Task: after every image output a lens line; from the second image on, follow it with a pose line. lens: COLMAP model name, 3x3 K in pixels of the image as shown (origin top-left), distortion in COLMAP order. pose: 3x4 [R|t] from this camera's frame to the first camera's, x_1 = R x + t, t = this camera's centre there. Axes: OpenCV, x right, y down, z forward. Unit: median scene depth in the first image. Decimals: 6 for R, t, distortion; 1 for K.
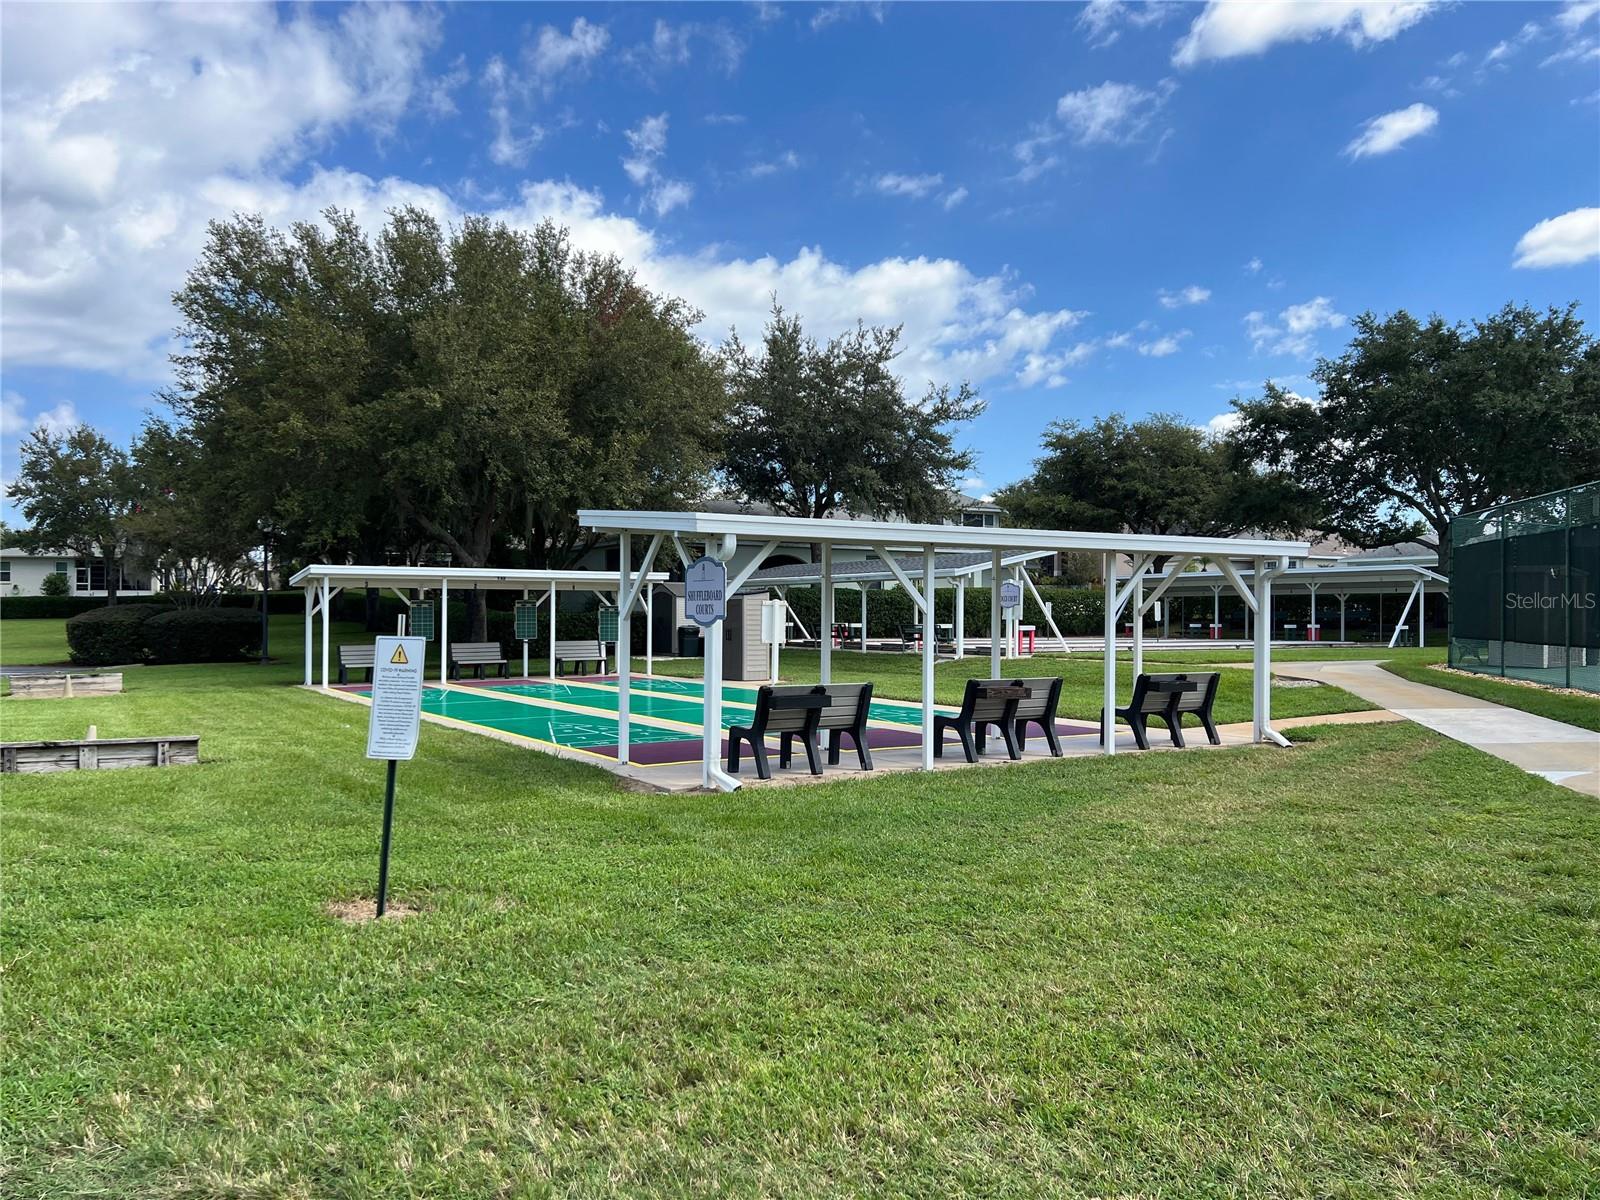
lens RADIAL K [[1195.1, 0, 800.2], [0, 1195.1, 601.6], [0, 0, 1]] dist [-0.037247, -0.001493]
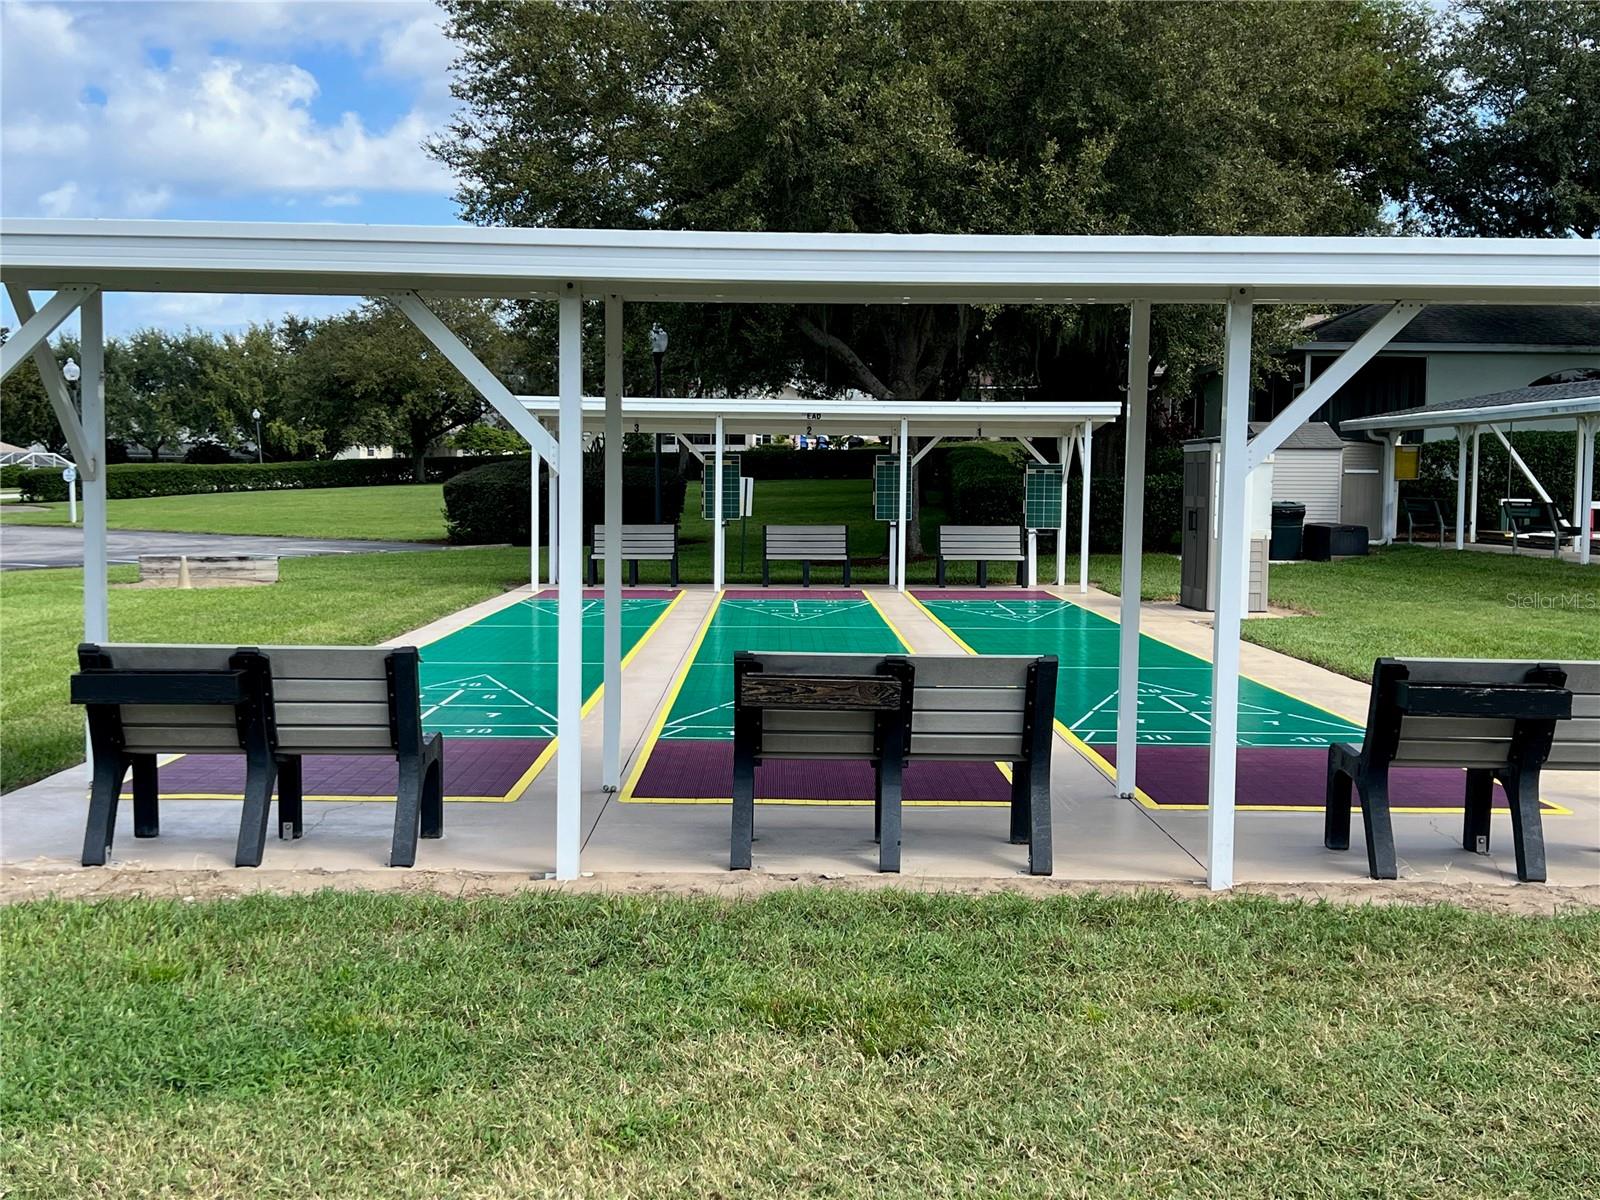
lens RADIAL K [[1809.5, 0, 798.6], [0, 1809.5, 600.2], [0, 0, 1]] dist [-0.014607, 0.000000]
pose [[0.842039, 0.047290, -0.537340, 0.252390], [-0.007131, 0.997038, 0.076573, 0.003469], [0.539369, -0.060646, 0.839883, 0.281065]]
